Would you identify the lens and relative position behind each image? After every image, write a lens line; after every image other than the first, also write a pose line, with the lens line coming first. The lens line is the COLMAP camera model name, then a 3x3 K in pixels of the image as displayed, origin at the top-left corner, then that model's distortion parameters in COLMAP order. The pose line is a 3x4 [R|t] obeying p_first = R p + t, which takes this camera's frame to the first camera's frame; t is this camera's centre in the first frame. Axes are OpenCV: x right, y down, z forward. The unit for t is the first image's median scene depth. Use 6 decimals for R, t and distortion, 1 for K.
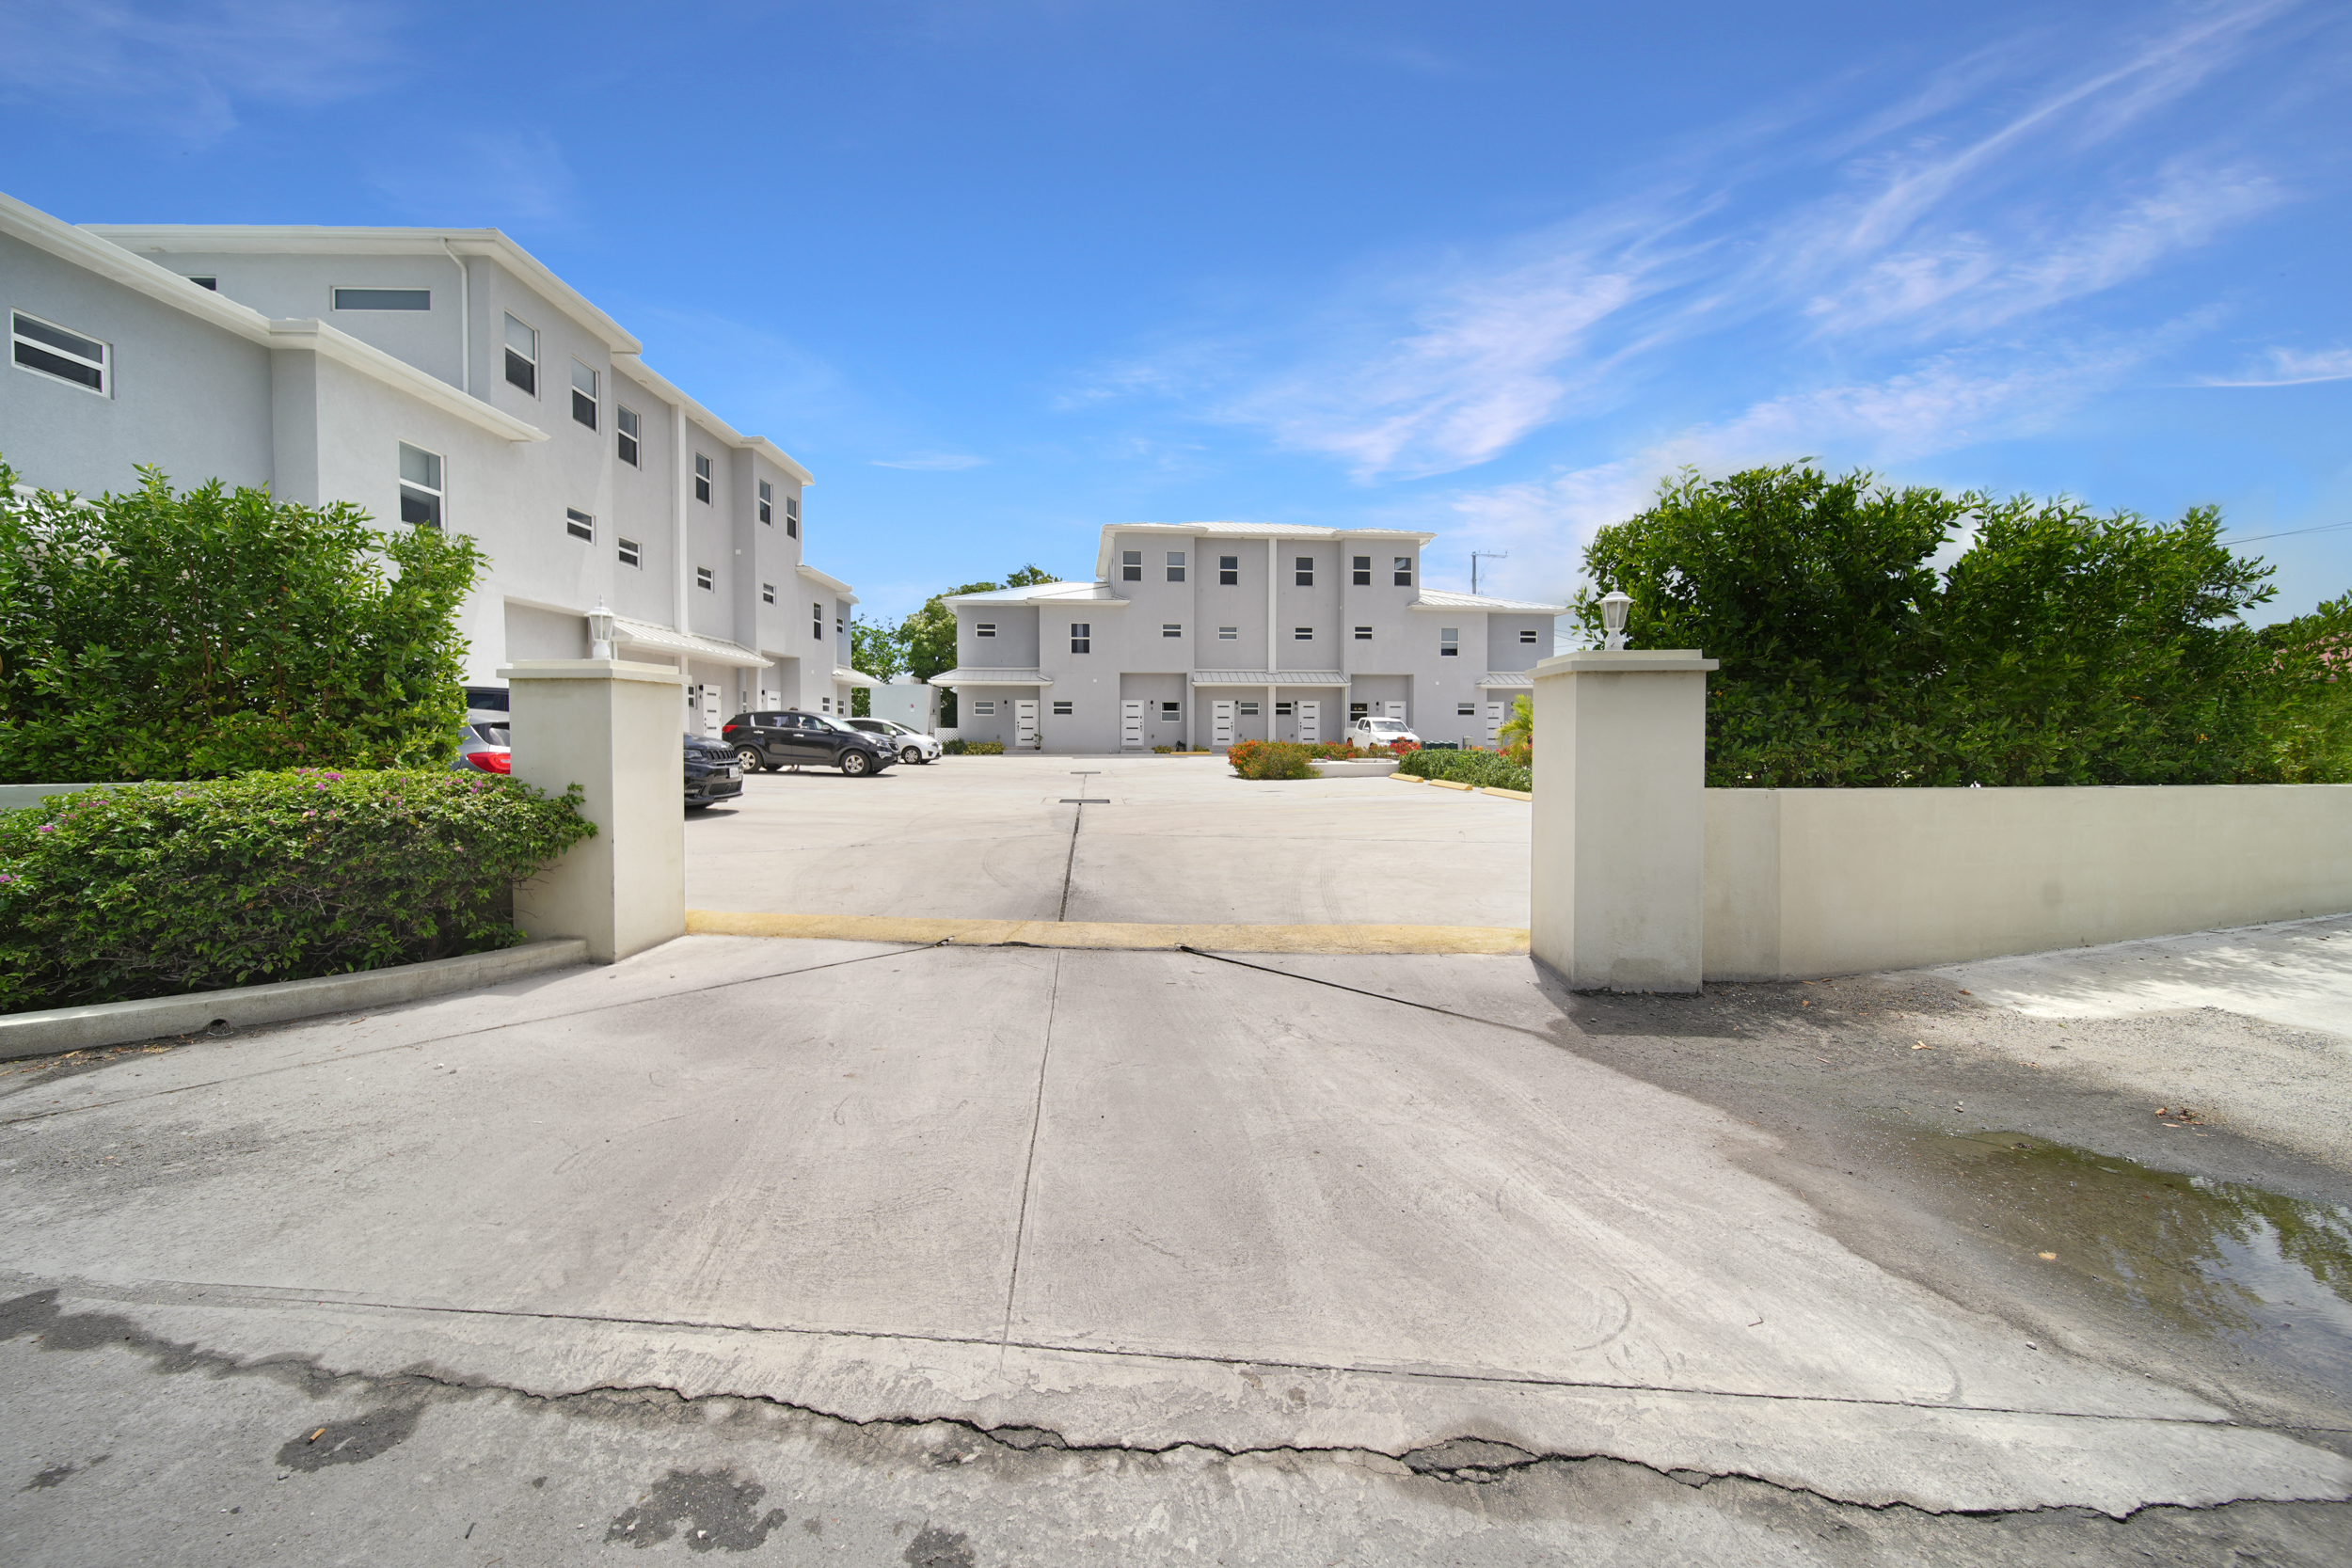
lens RADIAL K [[868.8, 0, 1184.8], [0, 868.8, 731.6], [0, 0, 1]] dist [-0.001486, -0.000305]
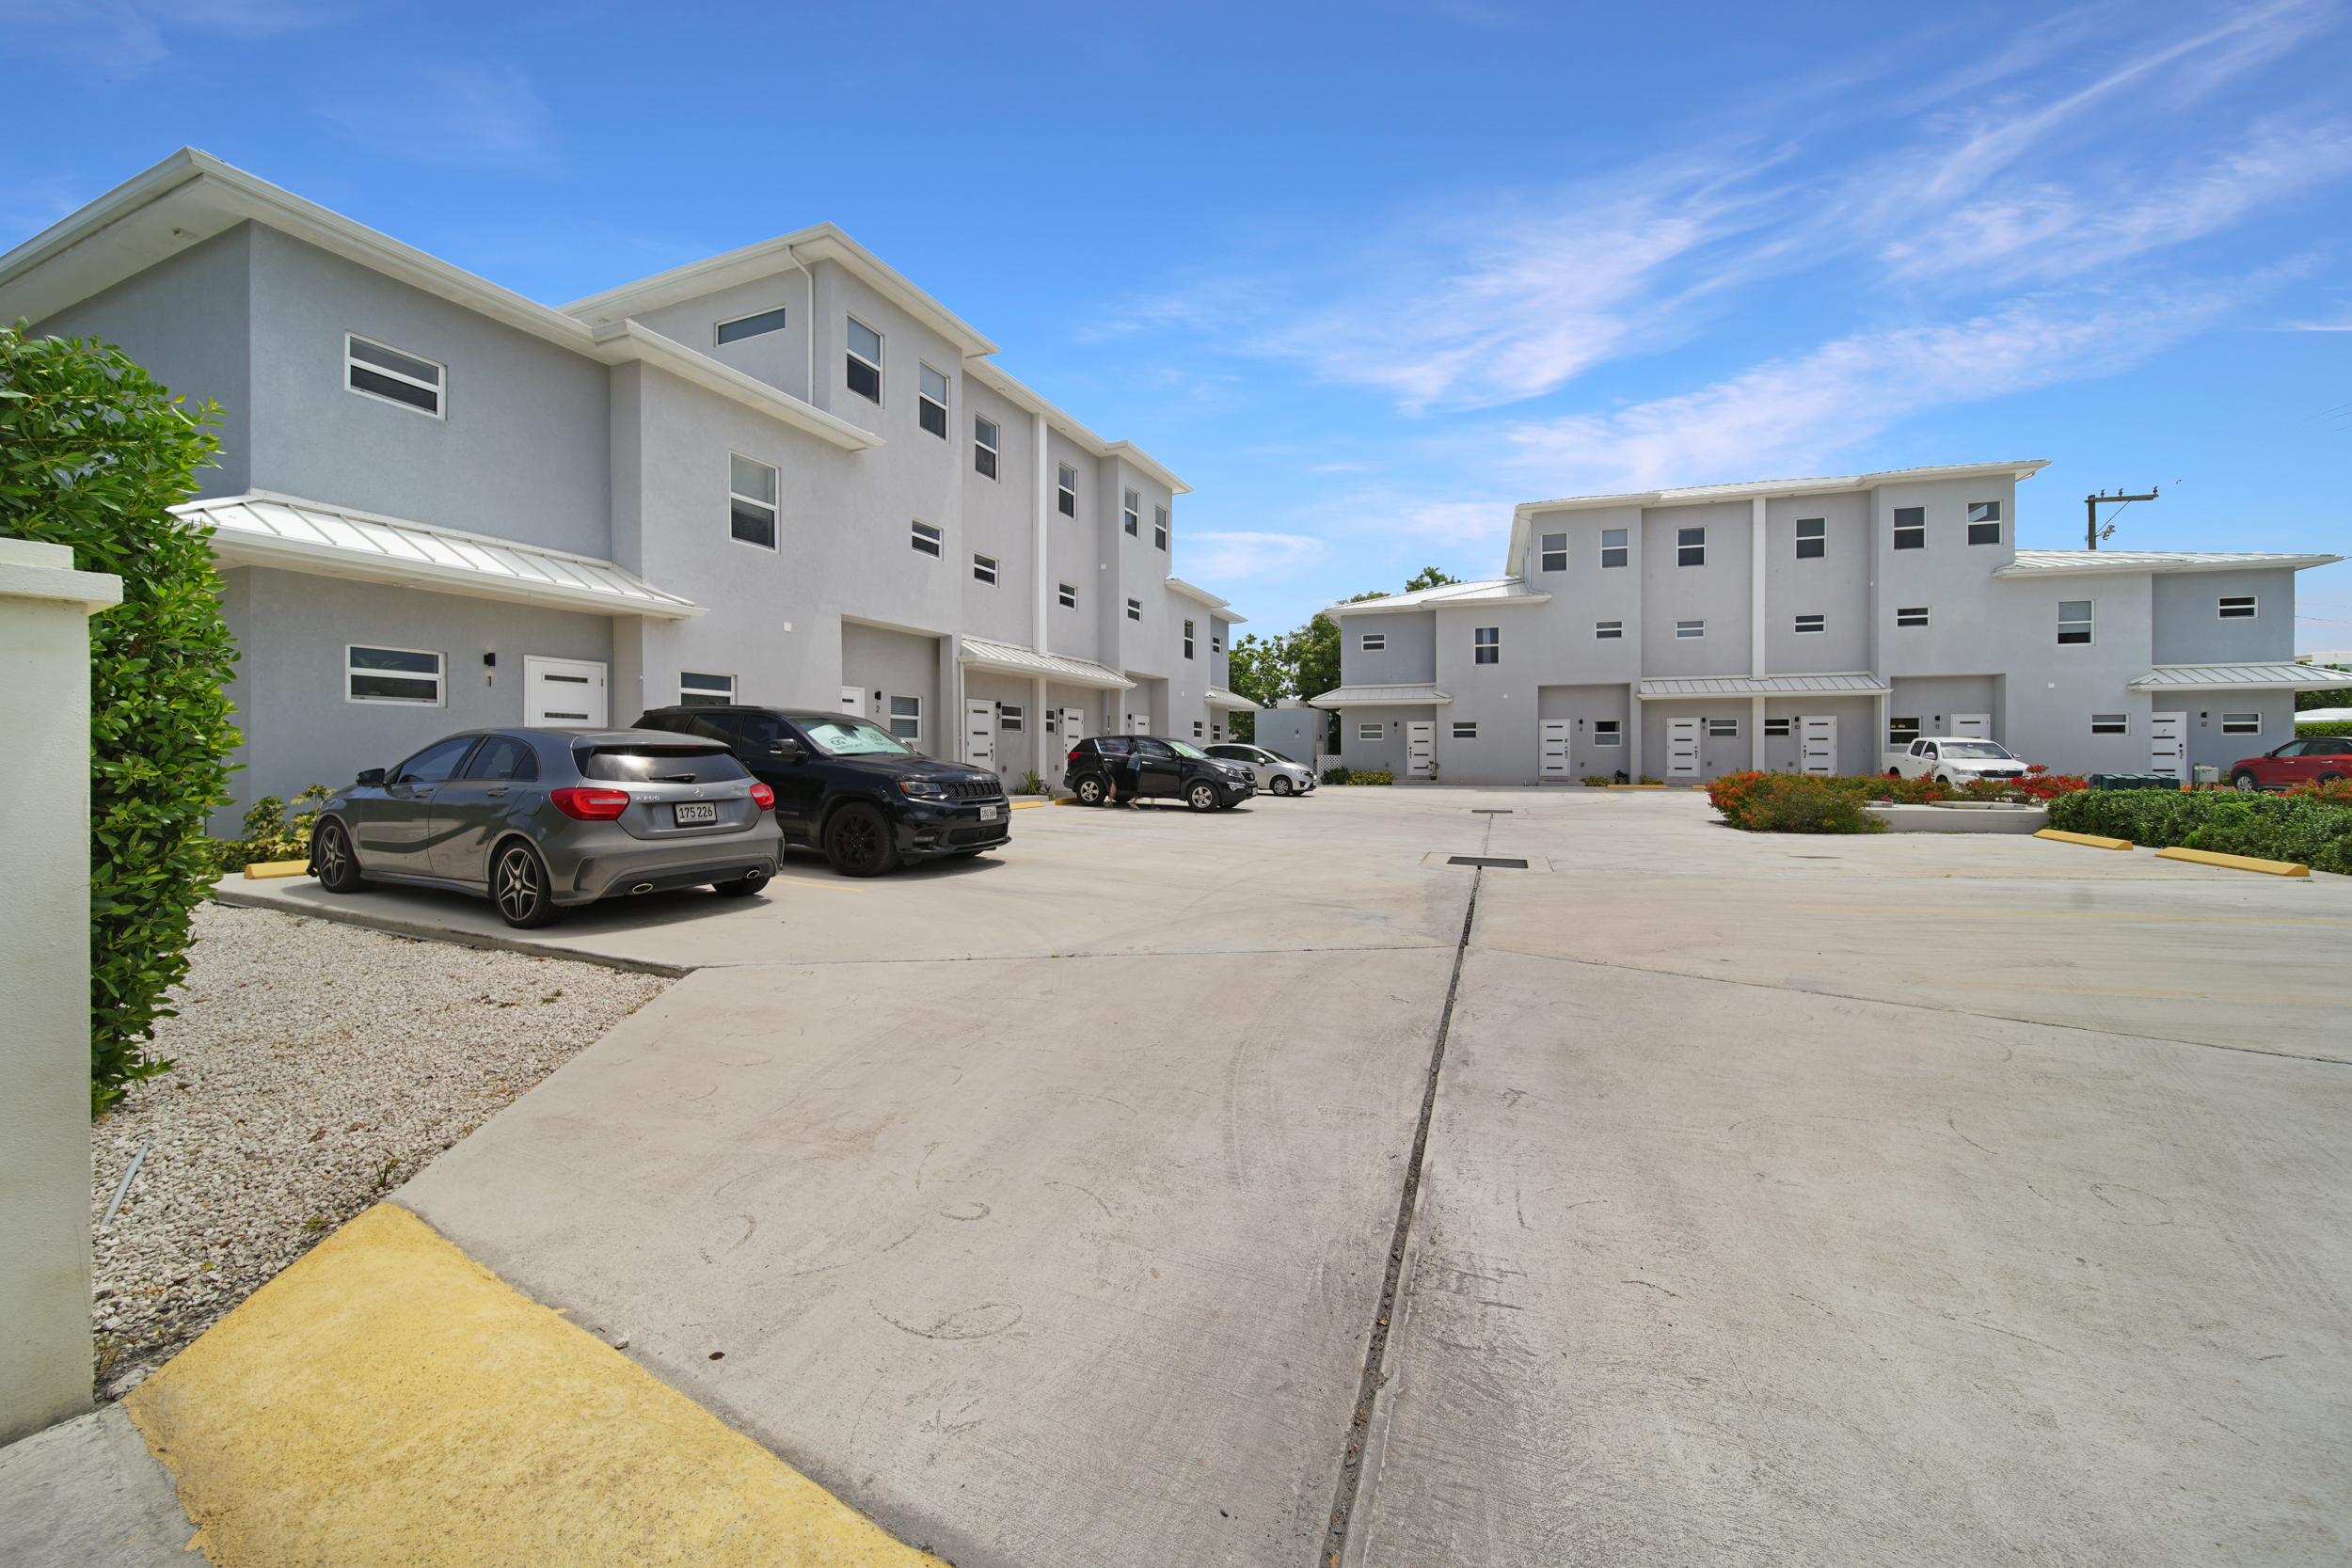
lens RADIAL K [[899.4, 0, 1179.3], [0, 899.4, 769.2], [0, 0, 1]] dist [-0.007938, -0.000092]
pose [[0.899812, 0.005008, -0.436249, -0.013138], [0.000123, 0.999931, 0.011733, 0.000132], [0.436278, -0.010611, 0.899750, 0.131606]]
